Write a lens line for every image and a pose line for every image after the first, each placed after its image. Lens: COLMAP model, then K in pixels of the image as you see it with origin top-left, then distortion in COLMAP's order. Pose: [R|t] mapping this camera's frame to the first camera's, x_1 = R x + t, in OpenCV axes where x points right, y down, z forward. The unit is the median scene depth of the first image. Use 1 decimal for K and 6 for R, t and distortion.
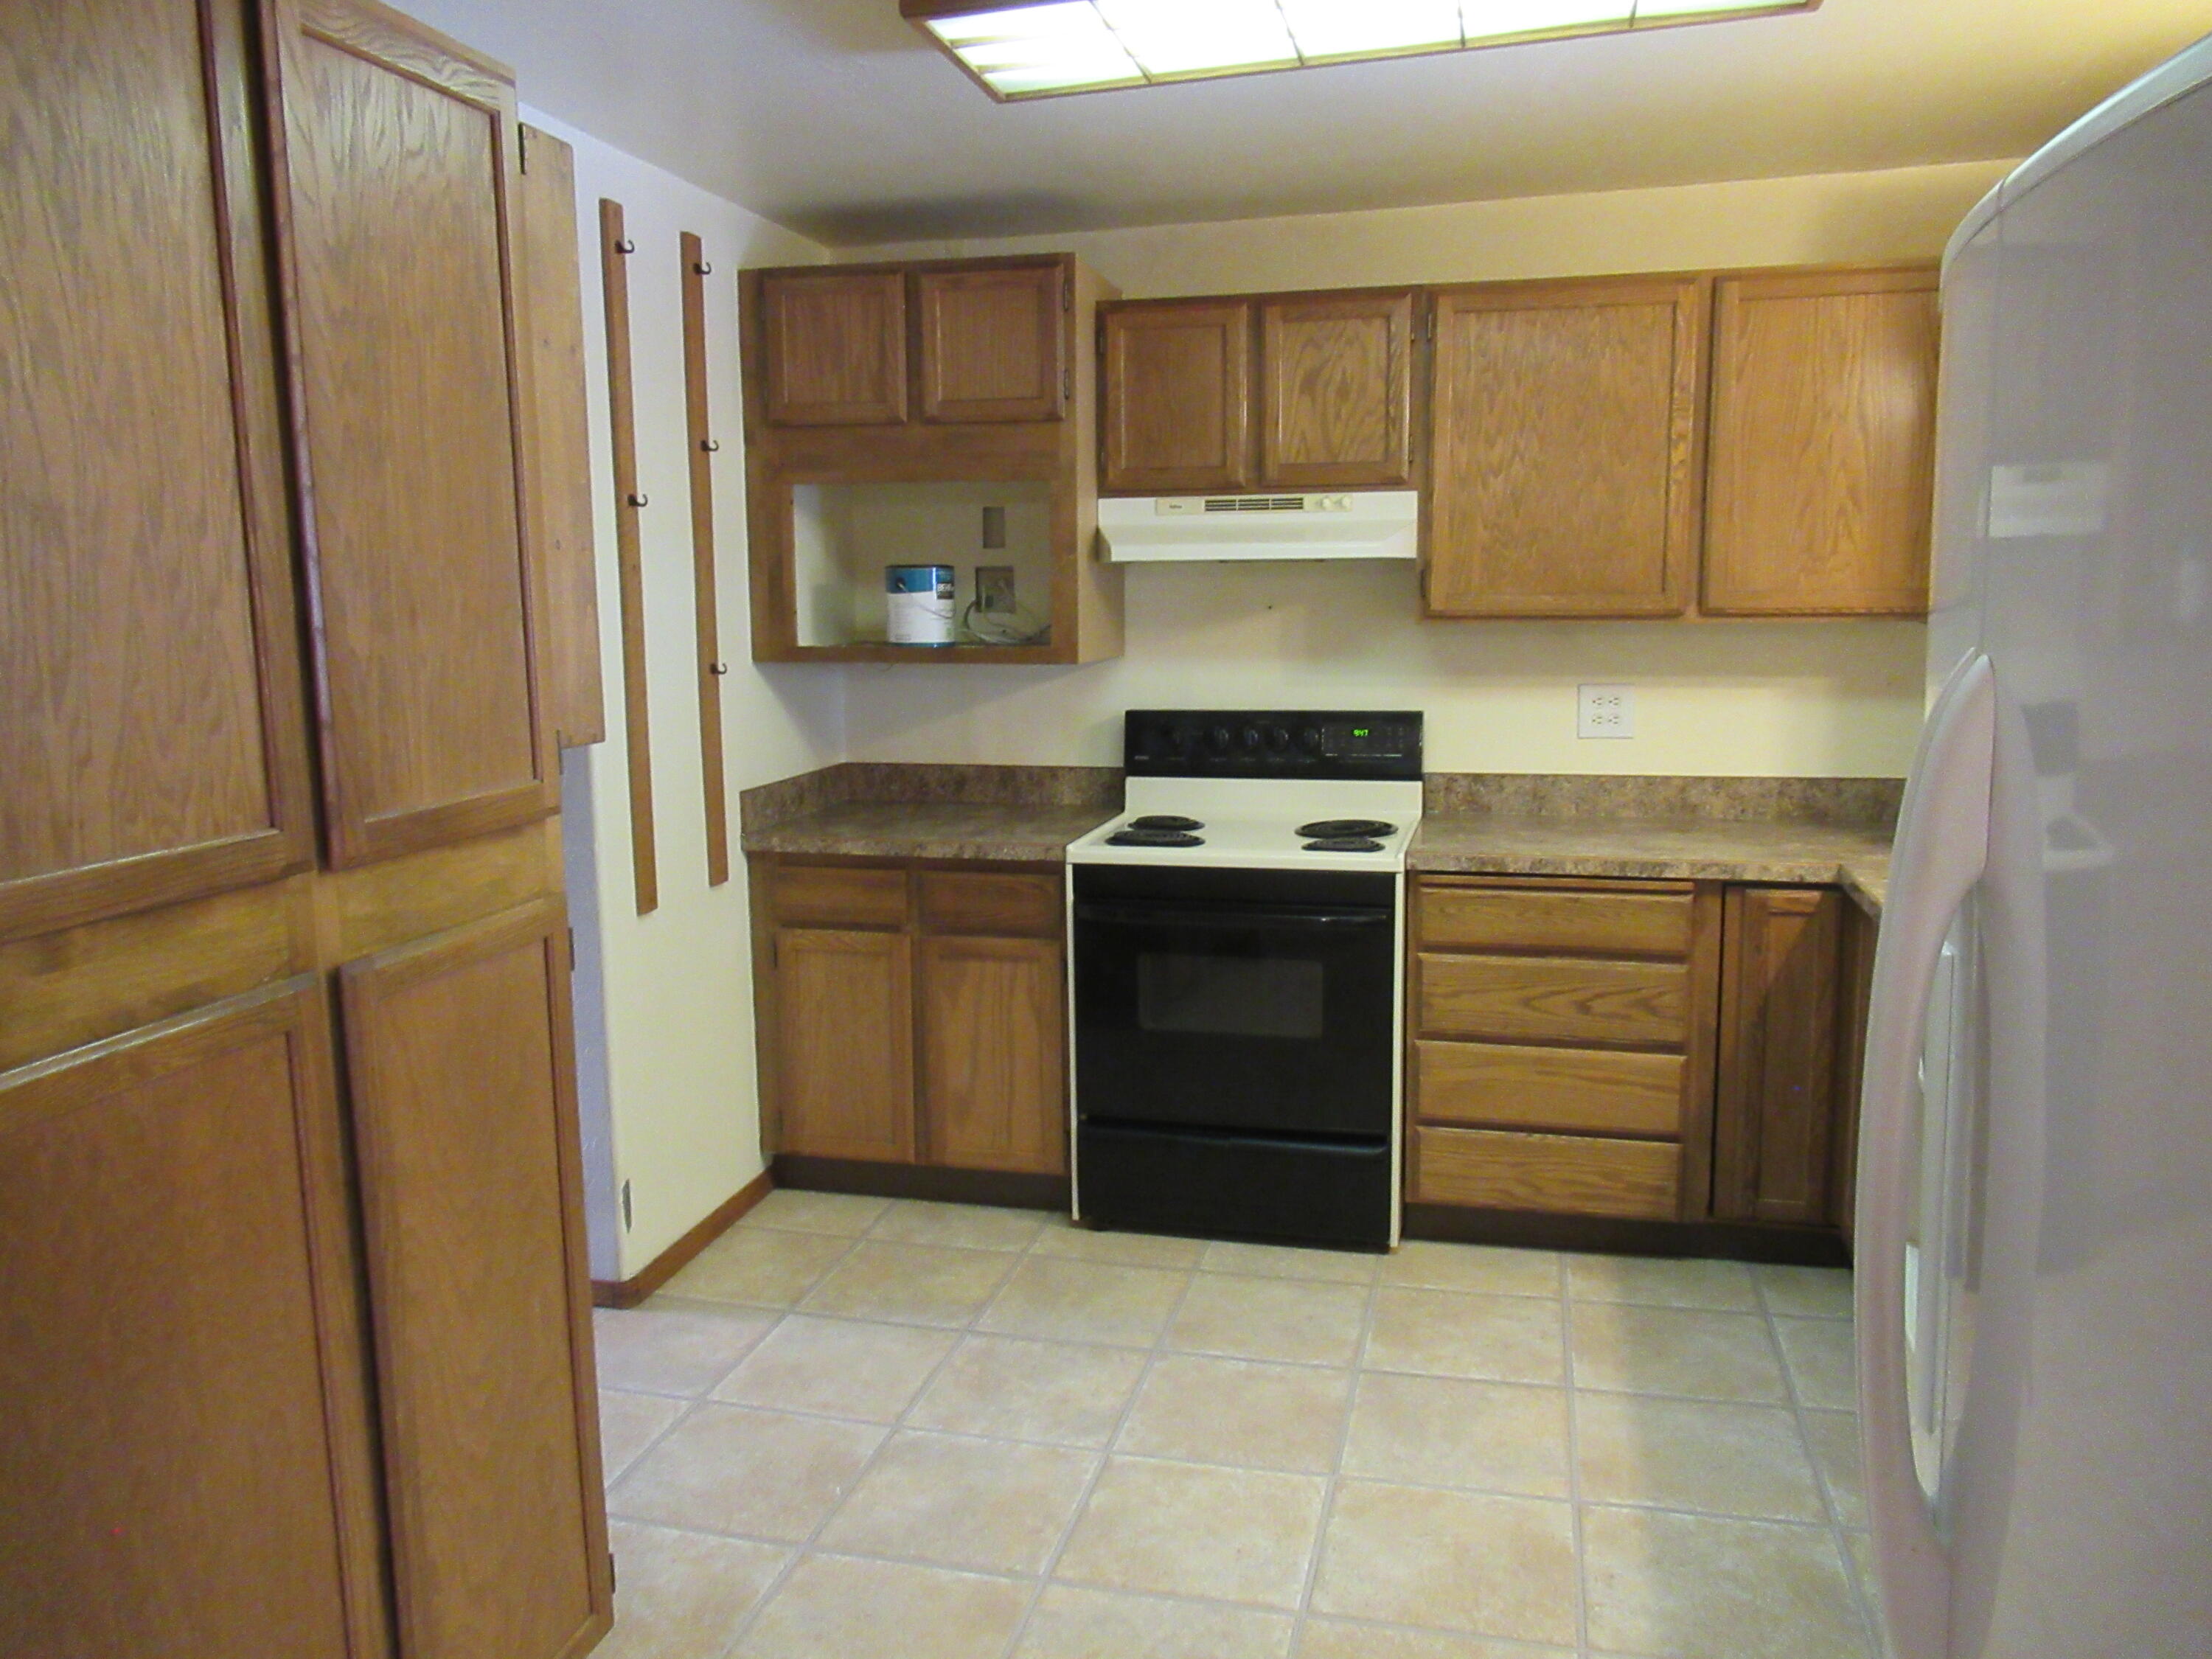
lens RADIAL K [[1639.4, 0, 1114.1], [0, 1639.4, 846.3], [0, 0, 1]] dist [-0.004869, -0.005800]
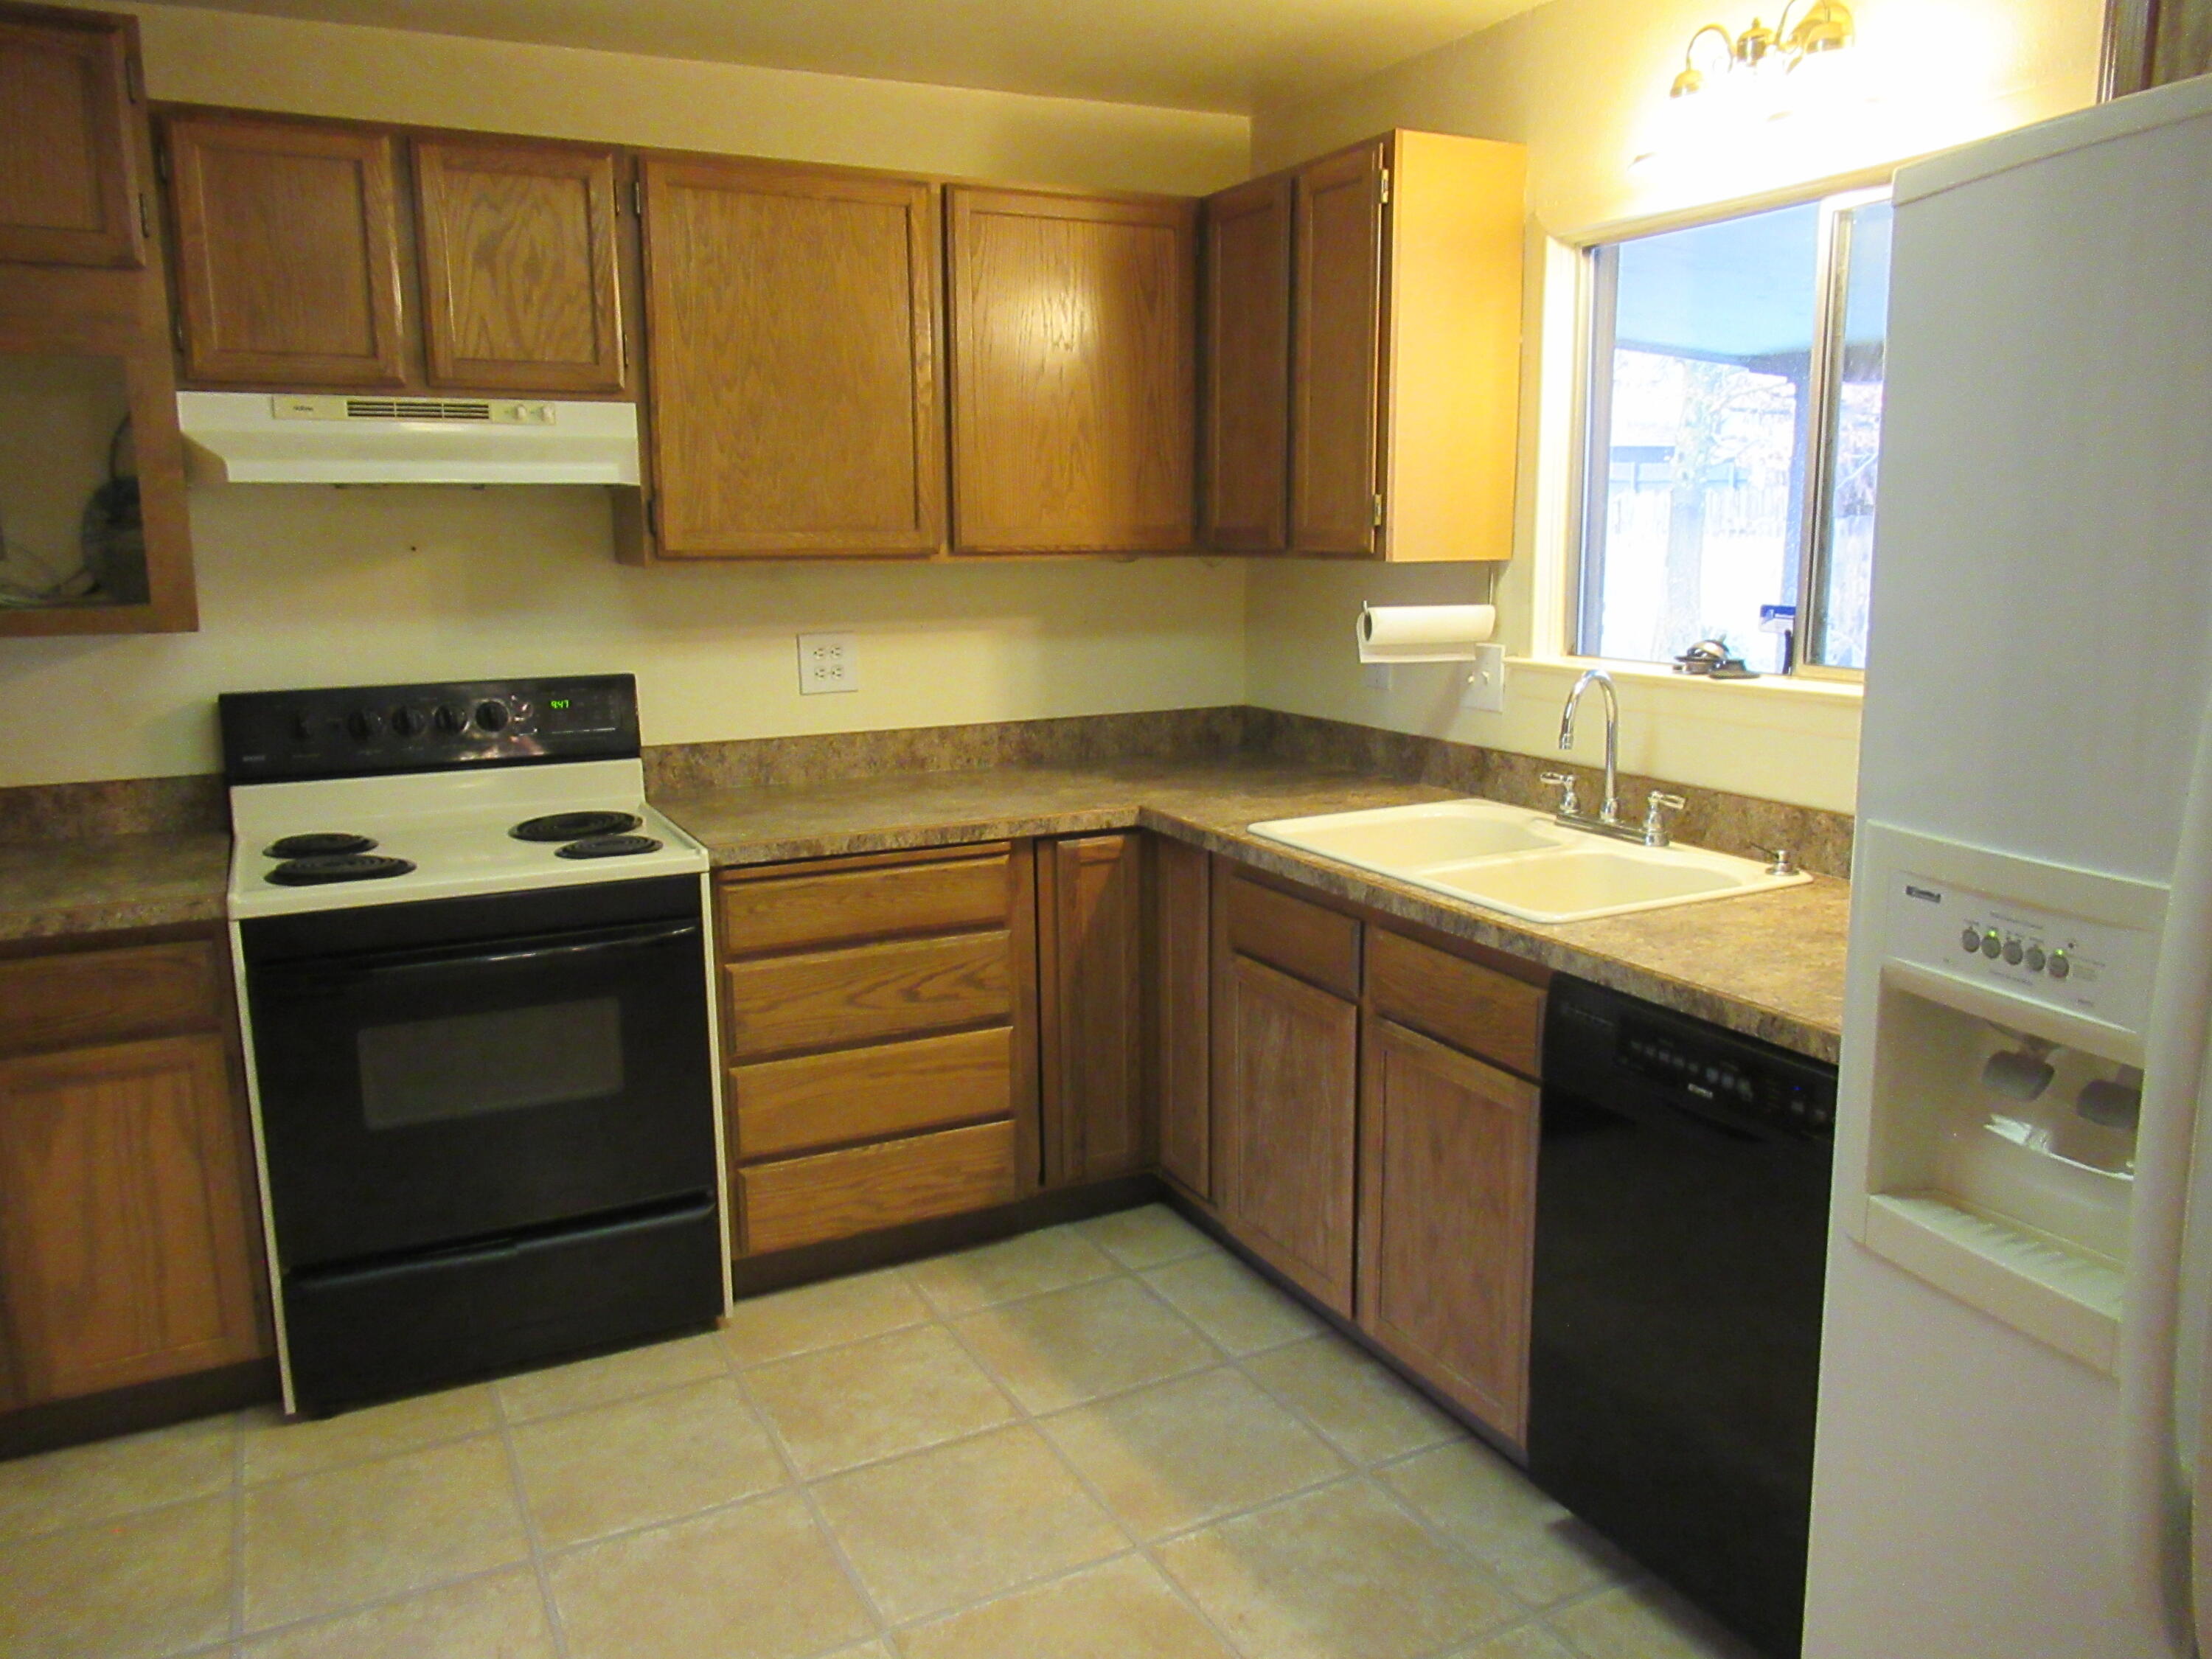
lens RADIAL K [[1639.4, 0, 1104.3], [0, 1639.4, 841.9], [0, 0, 1]] dist [-0.004869, -0.005800]
pose [[0.755533, -0.119026, 0.644207, -0.193254], [0.099911, 0.992788, 0.066253, -0.032013], [-0.647446, 0.014307, 0.761977, 0.238342]]
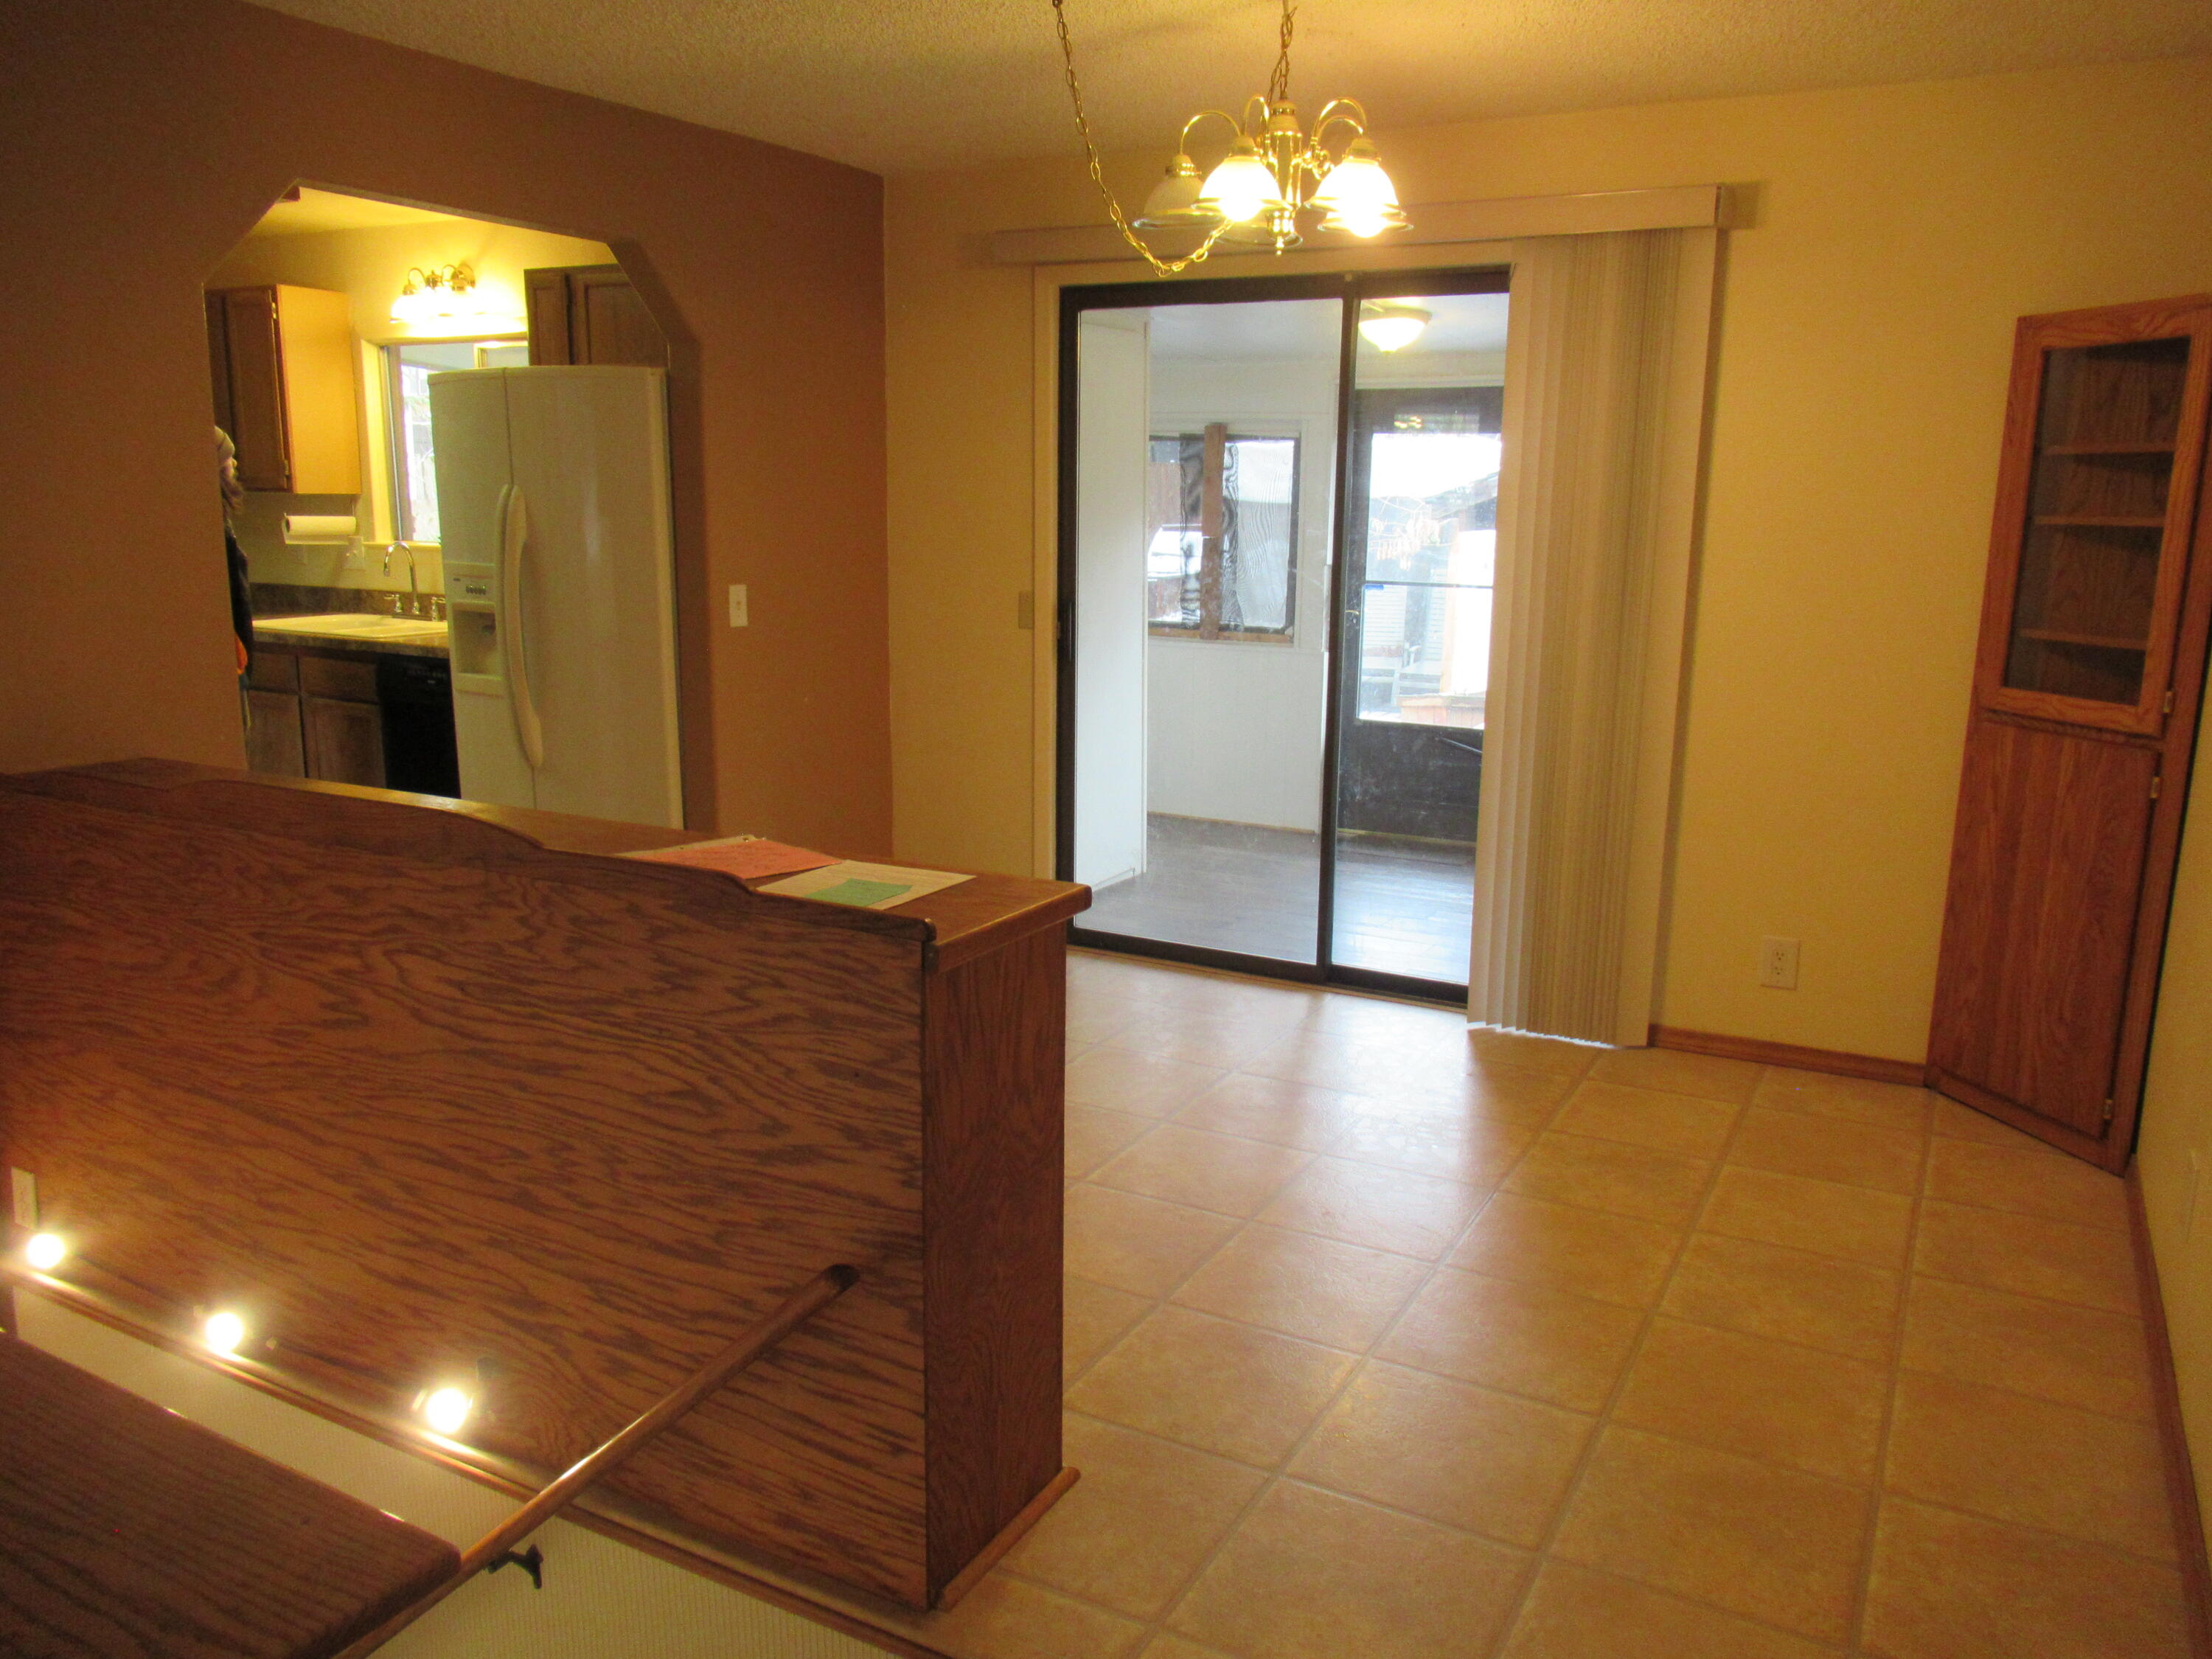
lens RADIAL K [[1639.4, 0, 1100.1], [0, 1639.4, 826.8], [0, 0, 1]] dist [-0.004869, -0.005800]
pose [[0.253979, -0.178032, 0.950684, -0.994678], [0.131197, 0.980170, 0.148504, 0.093232], [-0.958270, 0.087009, 0.272300, -0.455734]]
